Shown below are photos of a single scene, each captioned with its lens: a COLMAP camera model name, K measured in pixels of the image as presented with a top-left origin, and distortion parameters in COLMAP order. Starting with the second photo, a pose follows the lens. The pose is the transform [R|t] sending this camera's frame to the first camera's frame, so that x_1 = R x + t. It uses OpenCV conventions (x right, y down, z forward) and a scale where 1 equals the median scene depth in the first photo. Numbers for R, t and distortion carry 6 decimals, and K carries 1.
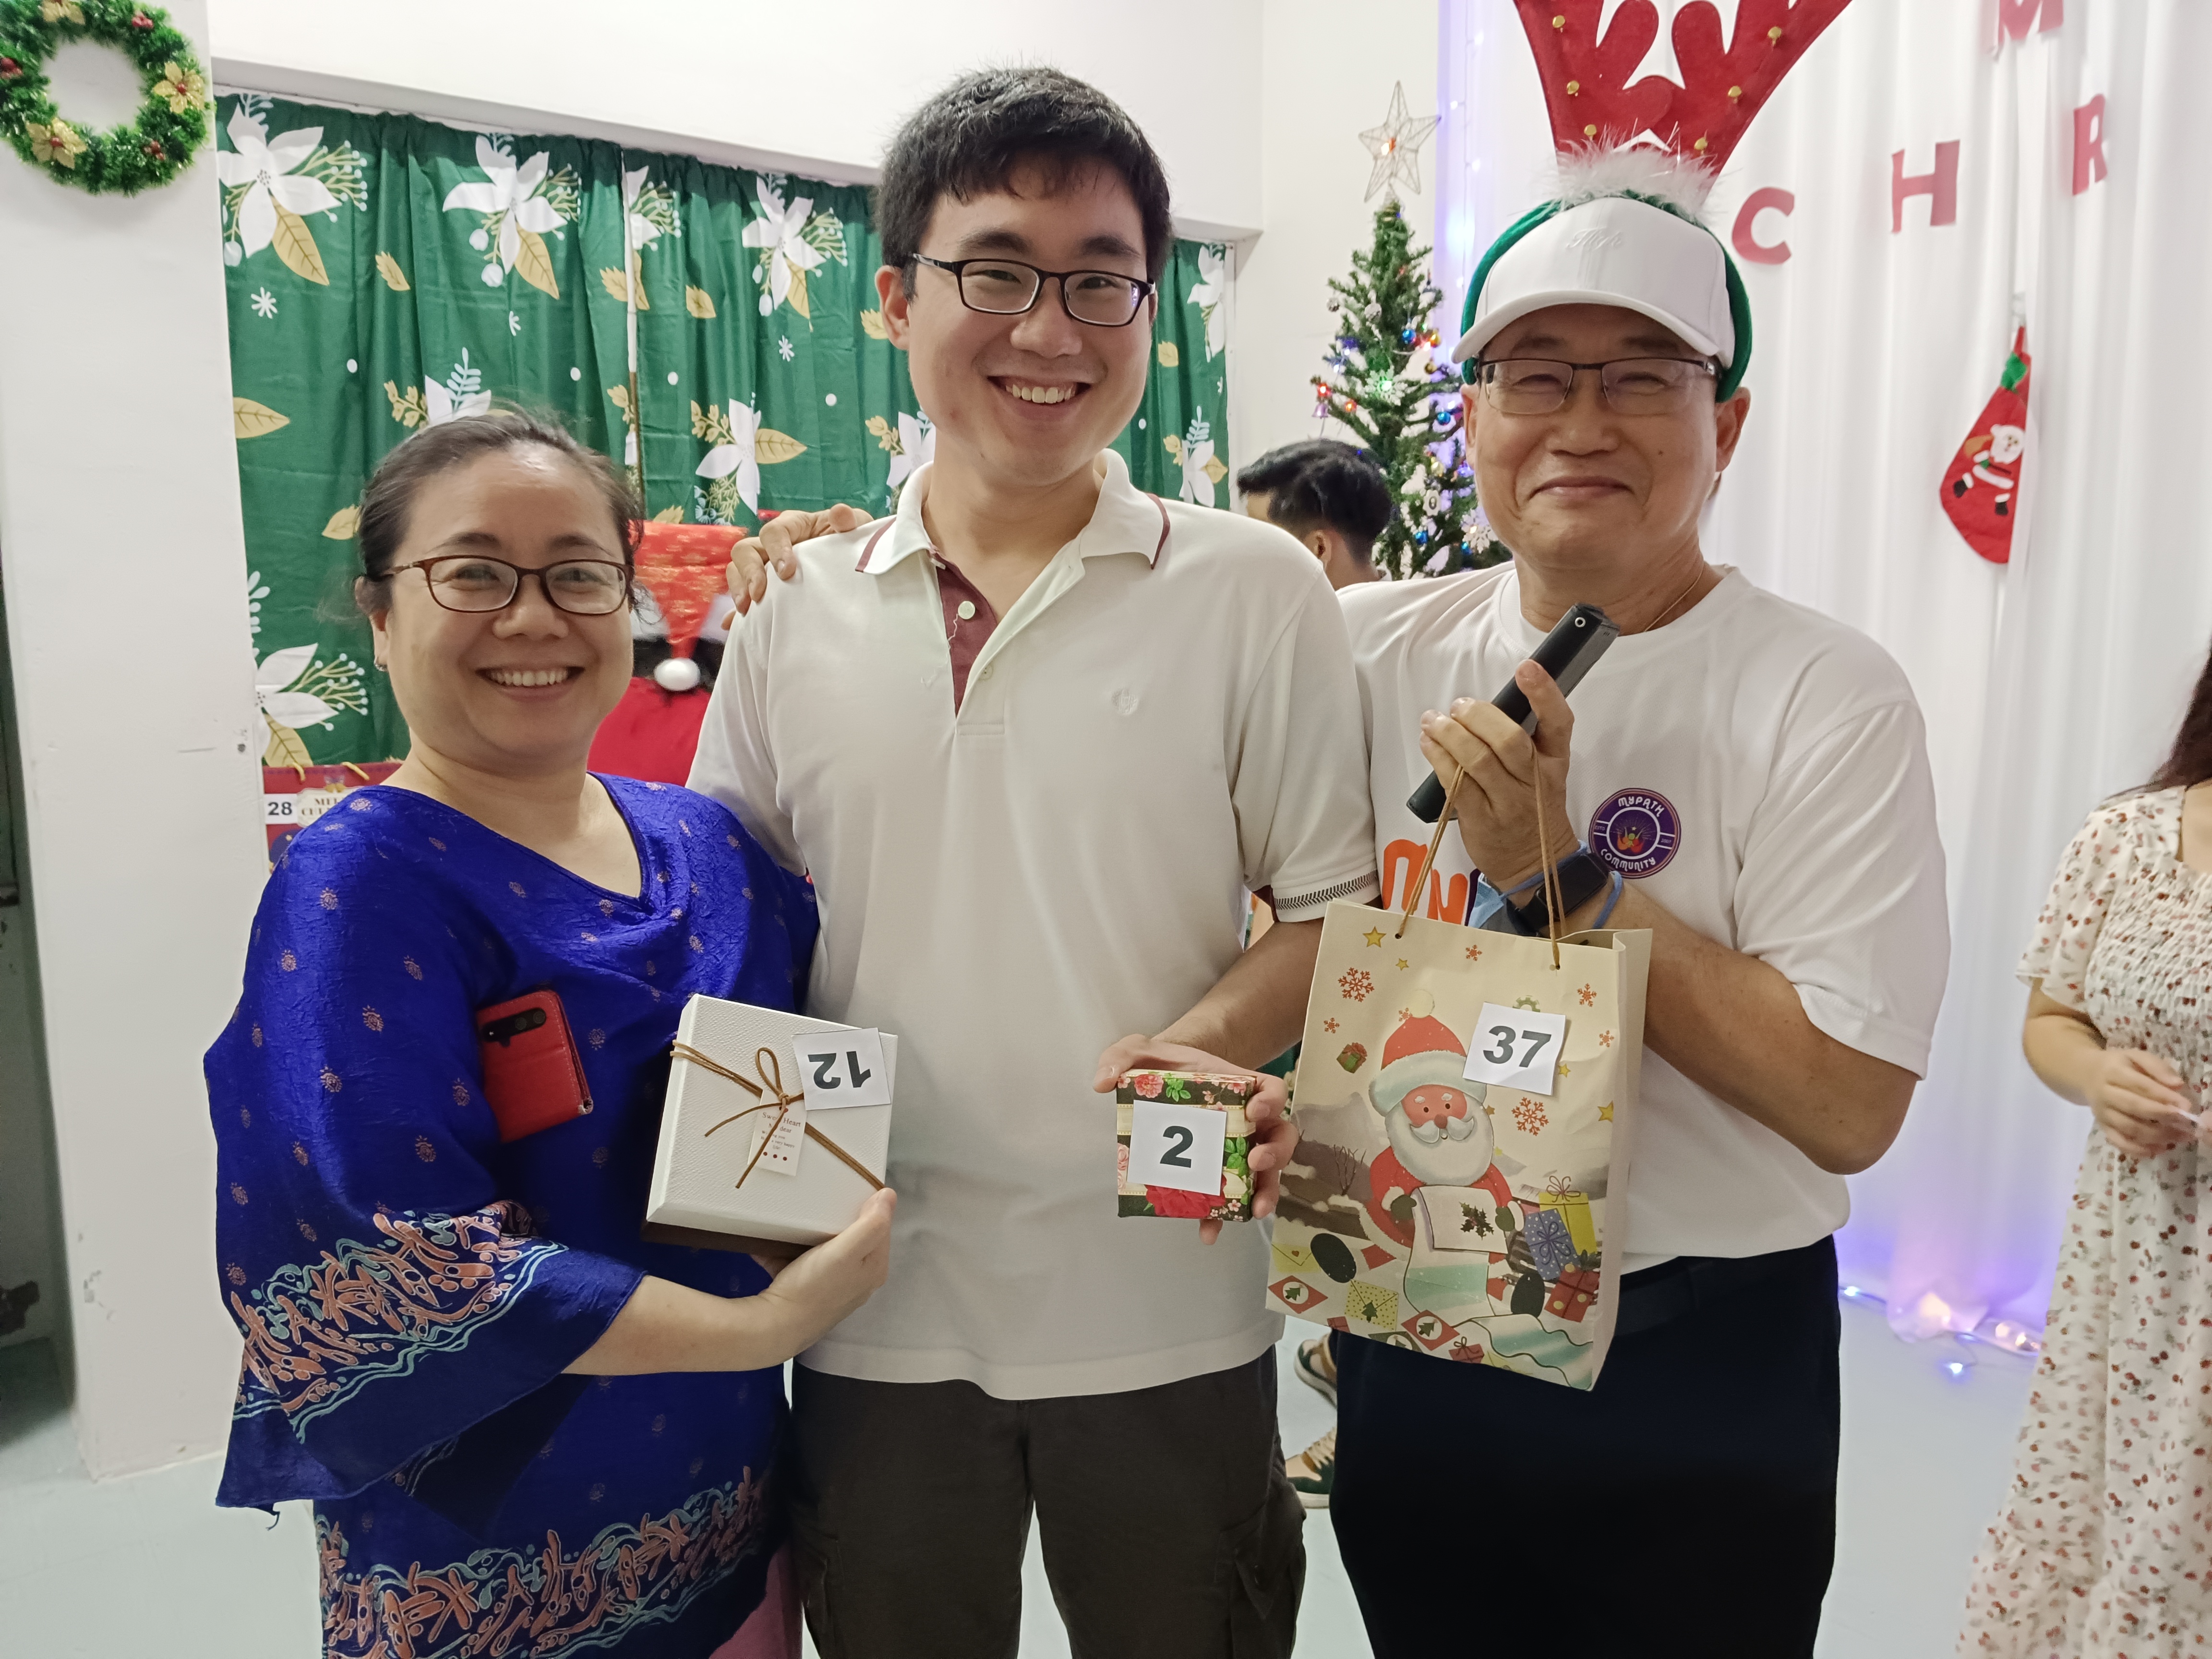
lens RADIAL K [[1709.0, 0, 1107.2], [0, 1709.0, 847.3], [0, 0, 1]] dist [0.060791, -0.103767]
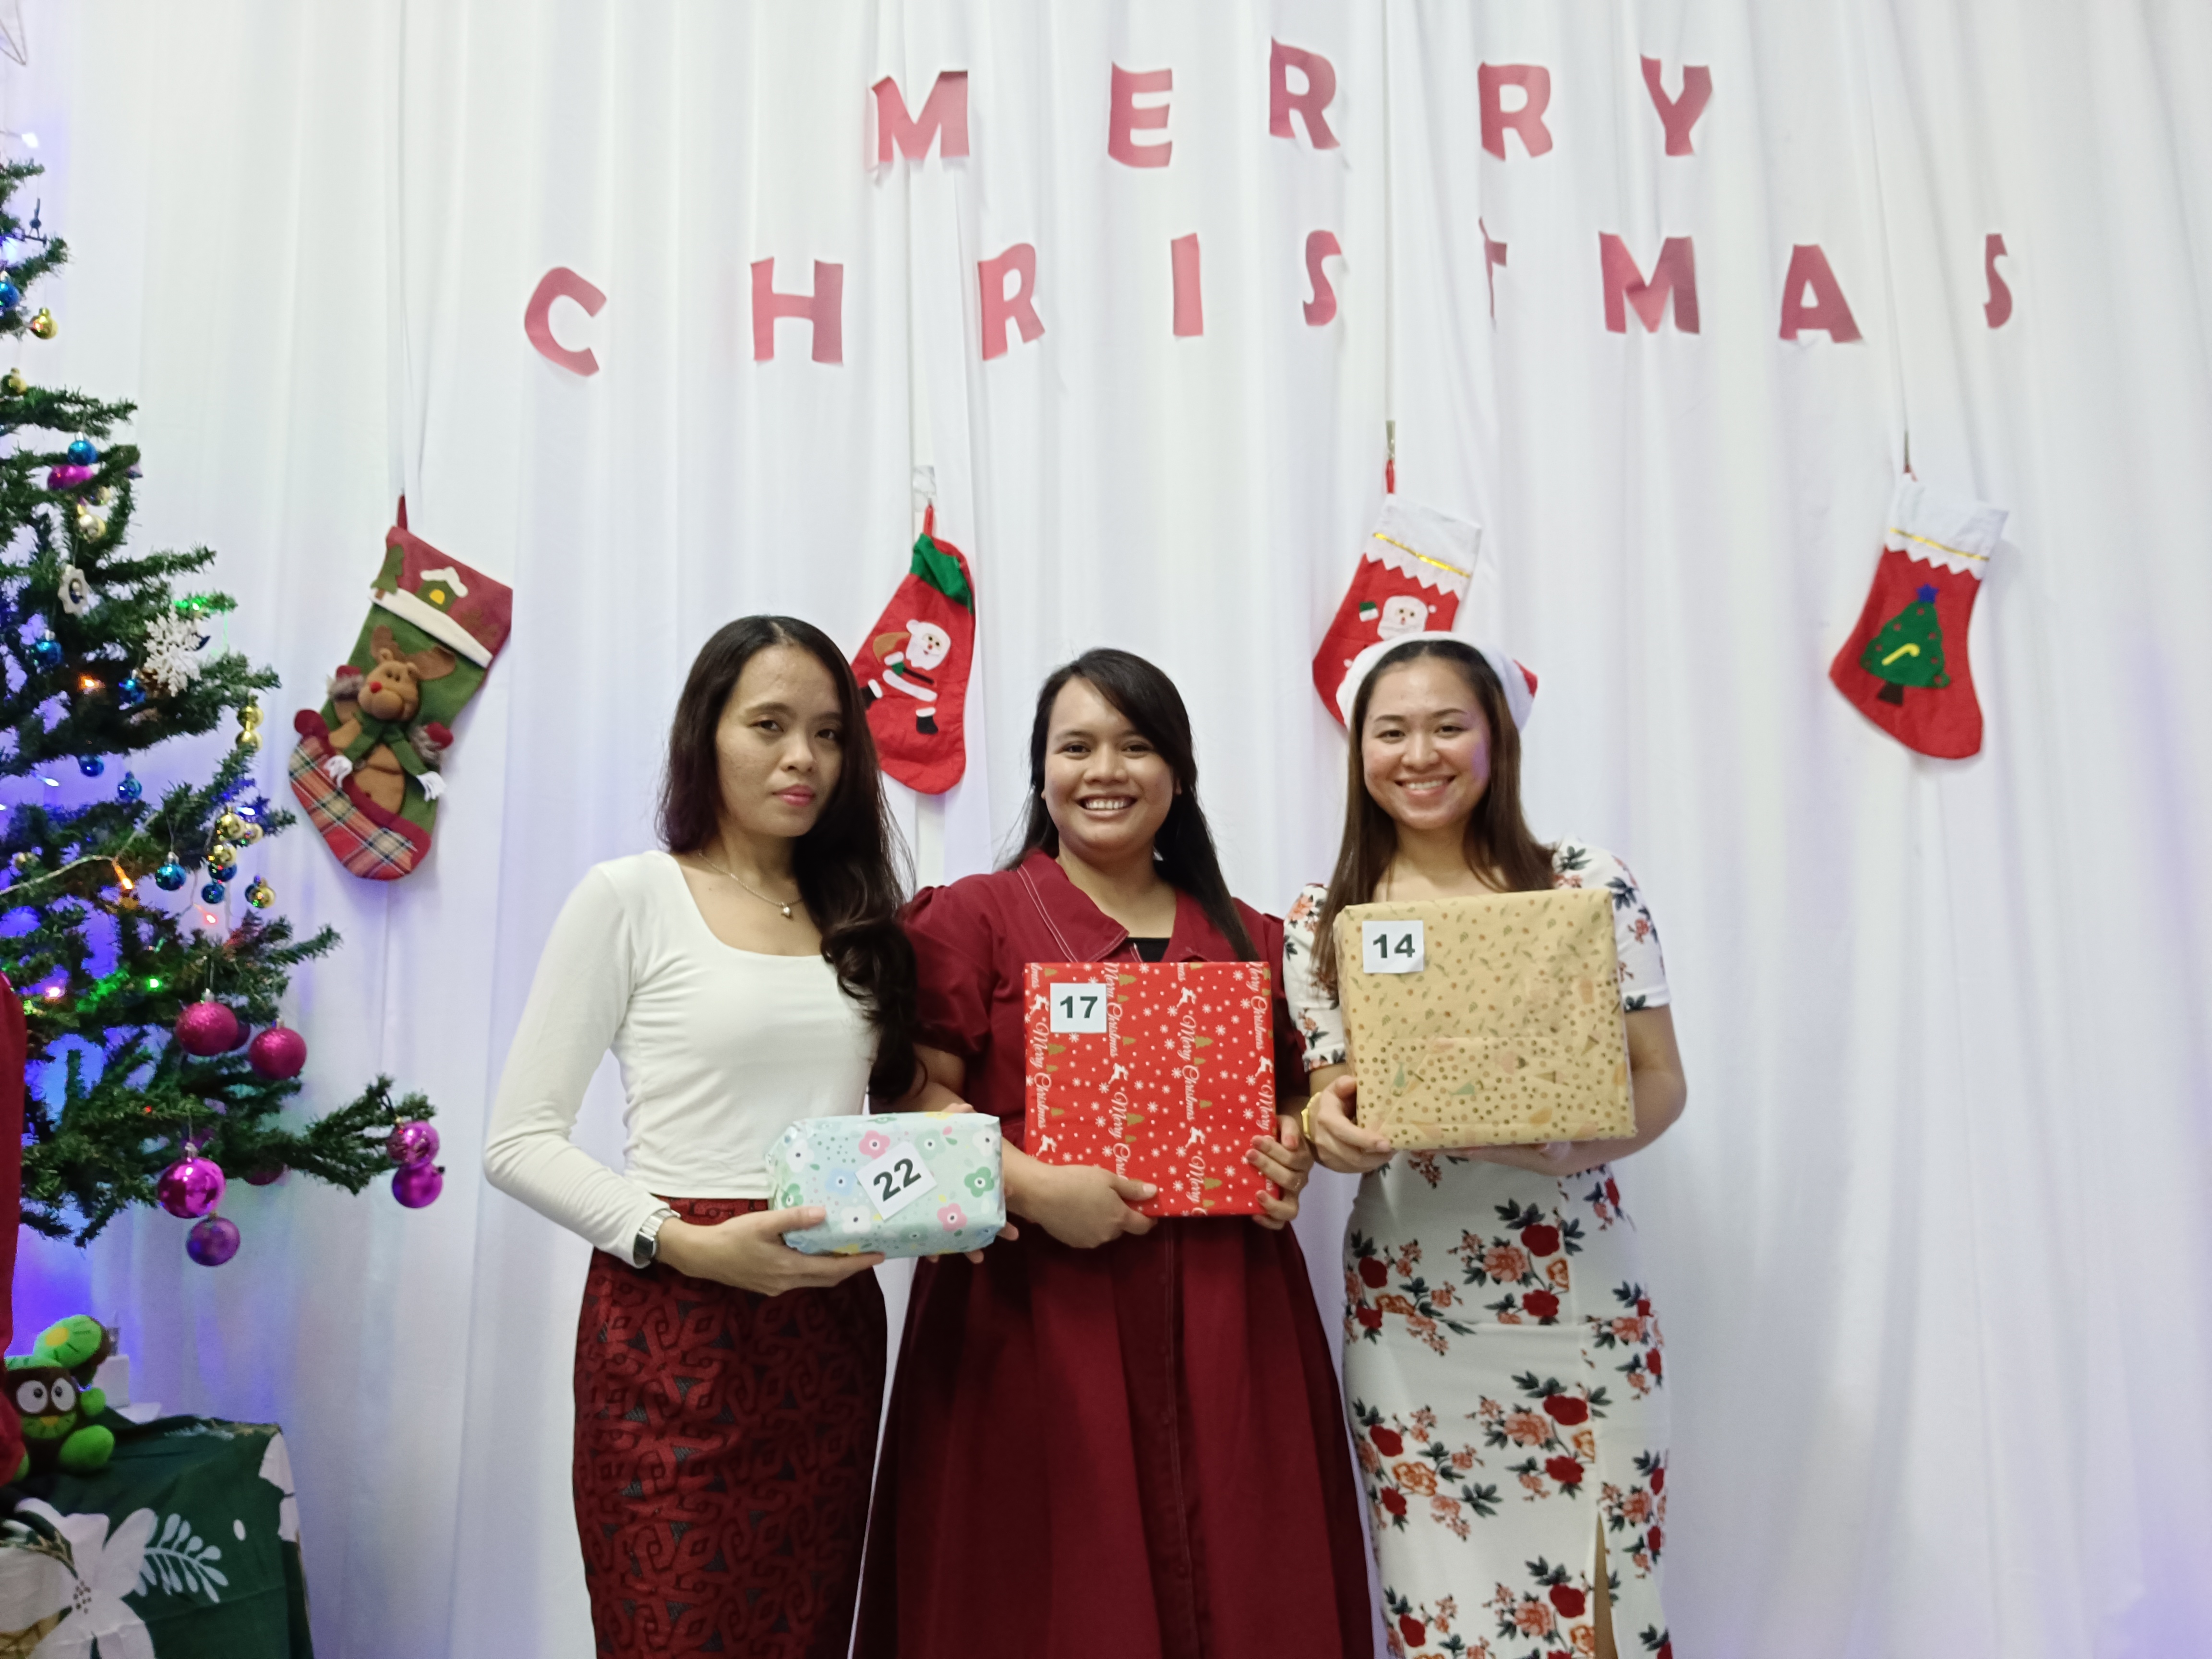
lens RADIAL K [[1709.0, 0, 1114.0], [0, 1709.0, 837.8], [0, 0, 1]] dist [0.060791, -0.103767]
pose [[0.569018, 0.088243, 0.817577, -0.046775], [0.122987, 0.973911, -0.190713, 0.007302], [-0.813076, 0.209070, 0.543320, 0.474633]]
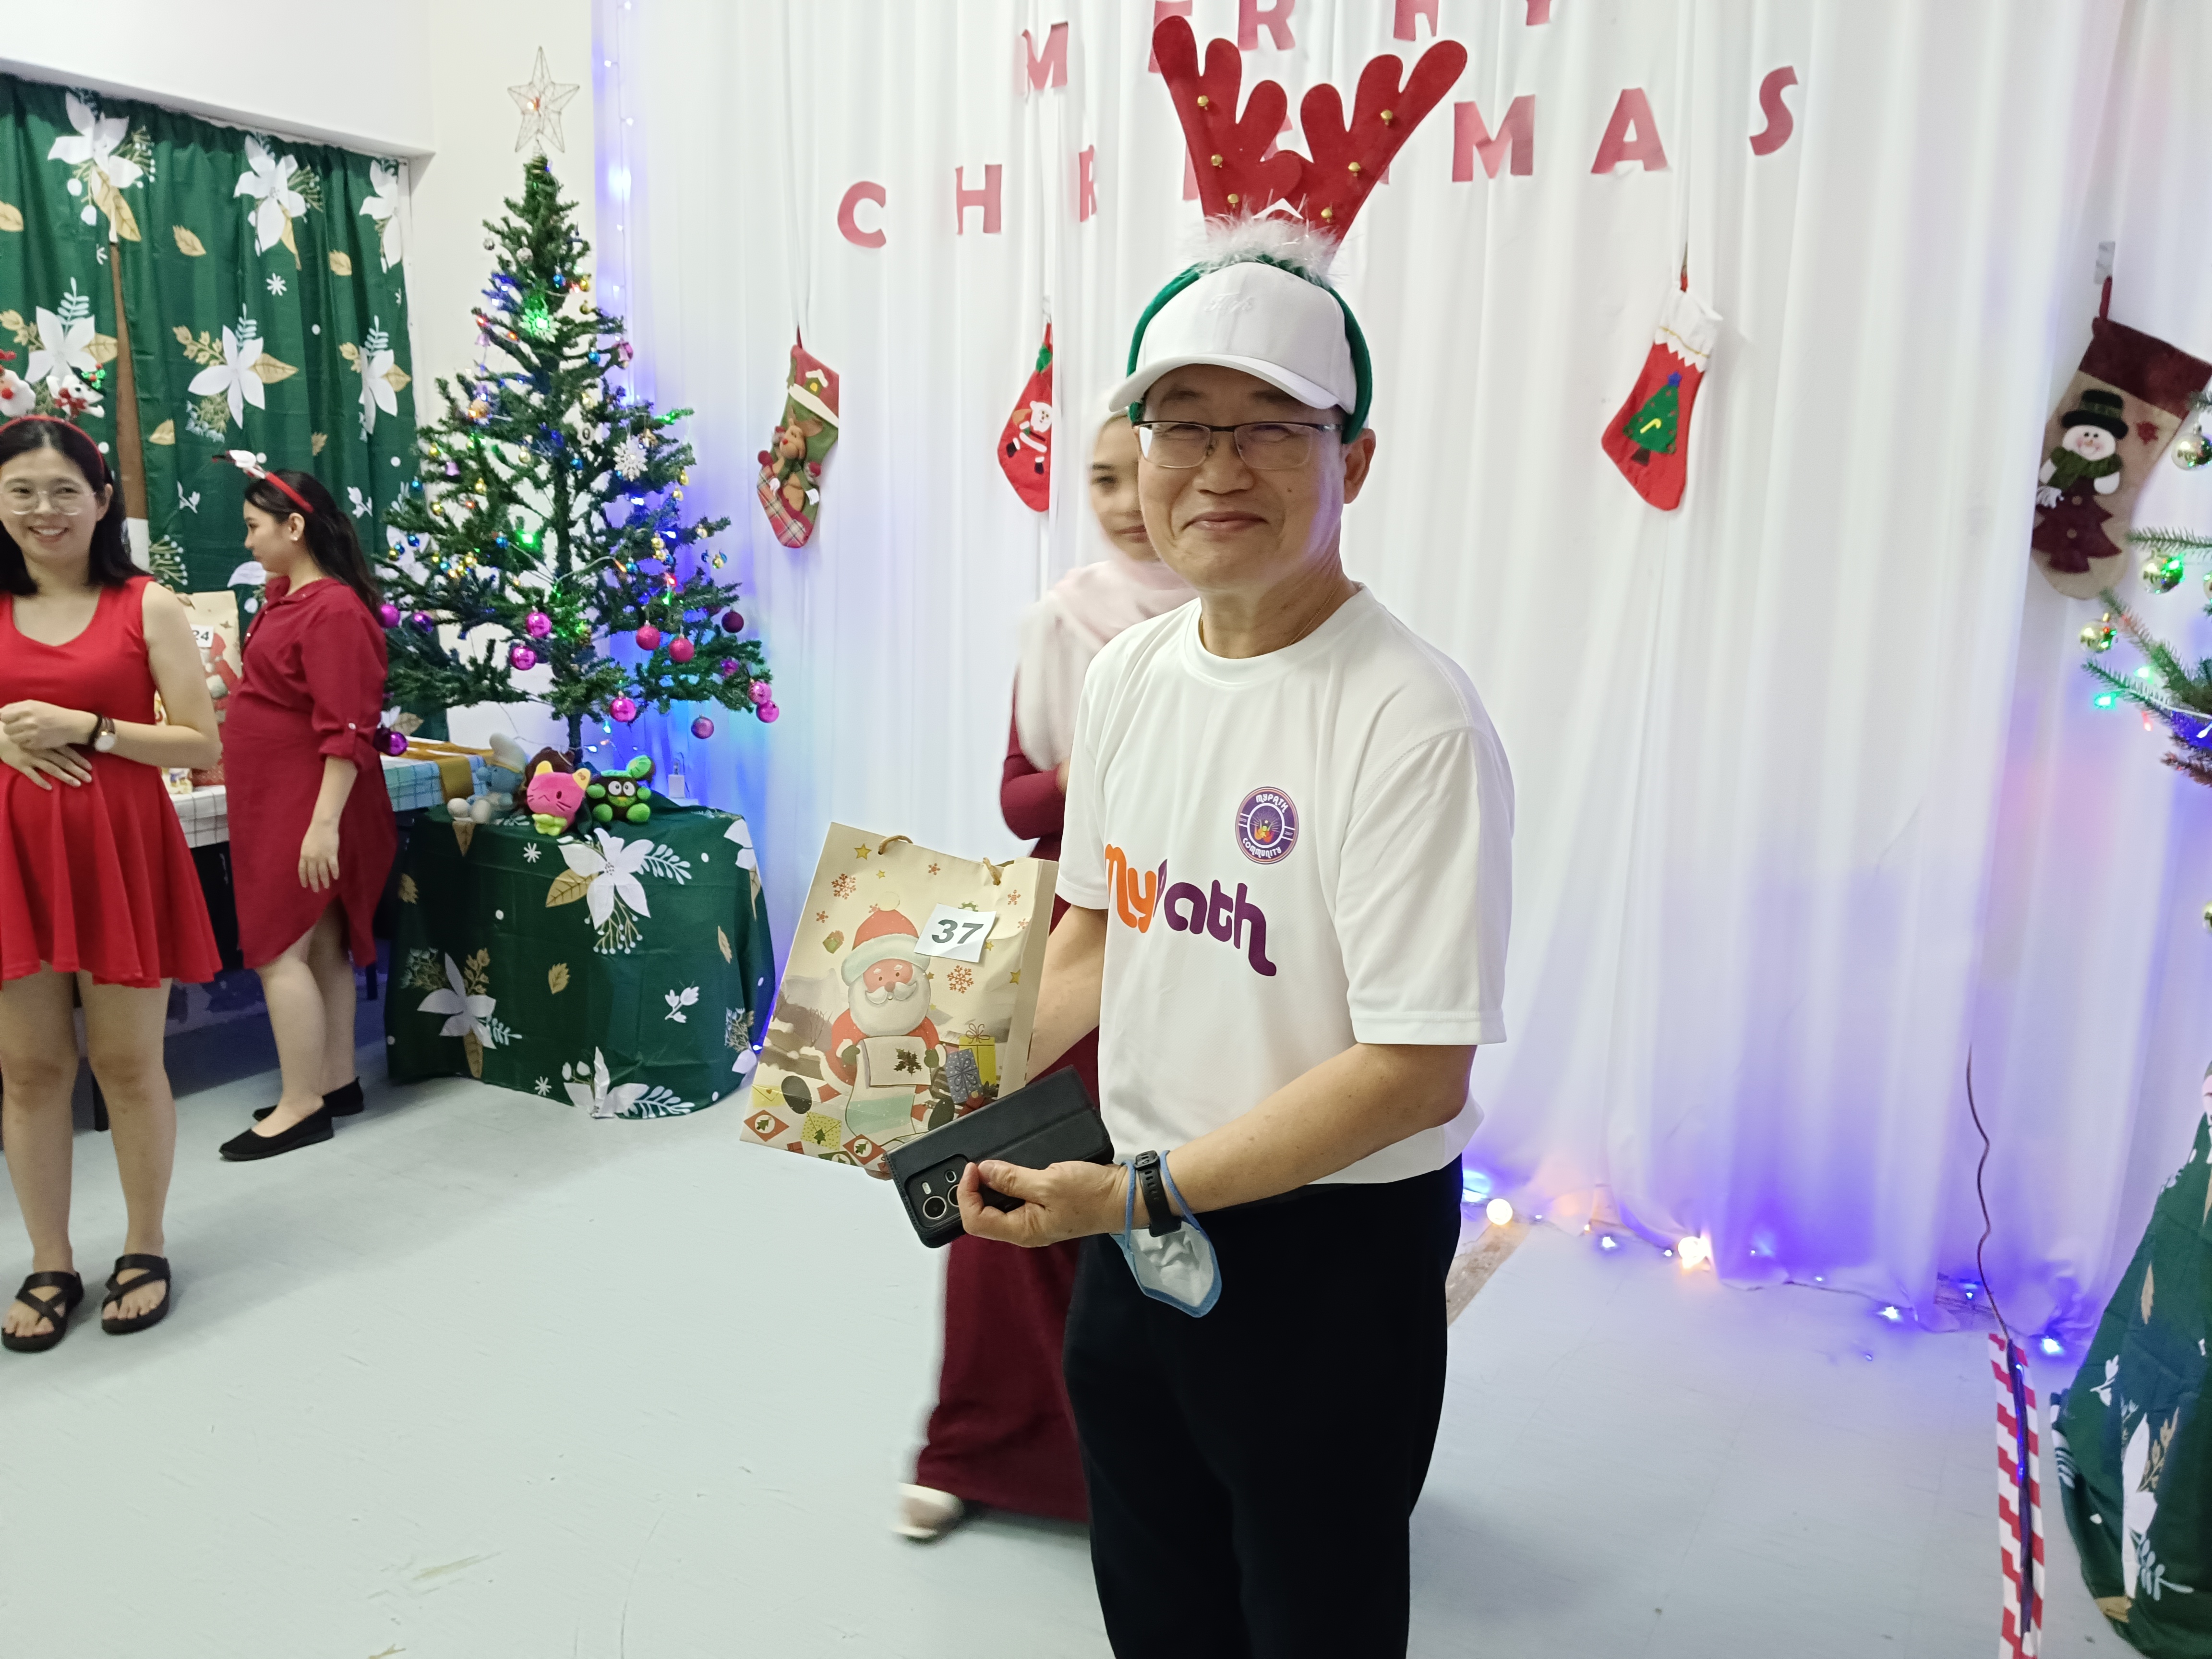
lens RADIAL K [[1709.0, 0, 1097.0], [0, 1709.0, 833.5], [0, 0, 1]] dist [0.060791, -0.103767]
pose [[0.920573, -0.042464, 0.388254, 0.048068], [0.021114, 0.998029, 0.059095, 0.000229], [-0.389999, -0.046204, 0.919656, -0.176615]]
